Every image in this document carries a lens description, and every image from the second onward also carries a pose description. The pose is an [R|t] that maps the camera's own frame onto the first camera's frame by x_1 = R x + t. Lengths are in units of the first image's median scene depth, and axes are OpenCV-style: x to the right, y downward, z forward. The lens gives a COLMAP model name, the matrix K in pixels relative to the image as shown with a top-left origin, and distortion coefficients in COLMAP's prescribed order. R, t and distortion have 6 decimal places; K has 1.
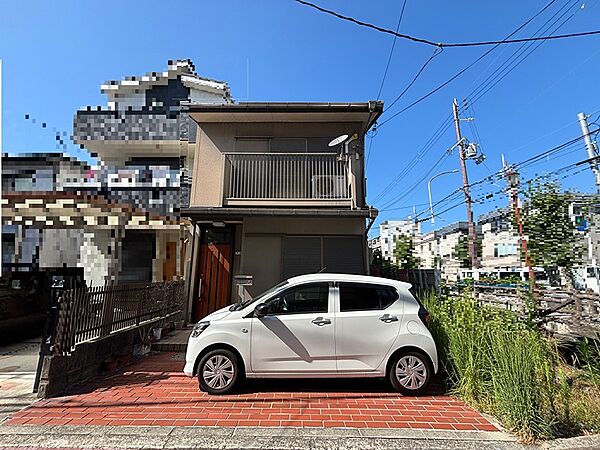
lens RADIAL K [[241.6, 0, 301.6], [0, 241.6, 225.8], [0, 0, 1]] dist [0.004226, 0.000222]
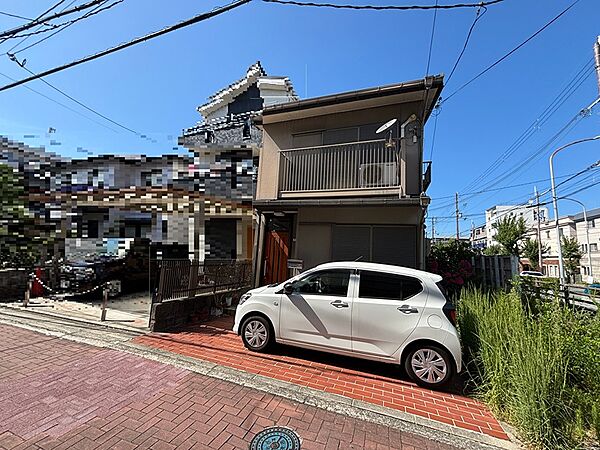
lens RADIAL K [[241.6, 0, 298.6], [0, 241.6, 223.2], [0, 0, 1]] dist [0.004226, 0.000222]
pose [[0.940983, 0.005469, -0.338410, 0.262406], [0.008440, 0.999179, 0.039613, -0.014055], [0.338349, -0.040132, 0.940164, -0.071568]]
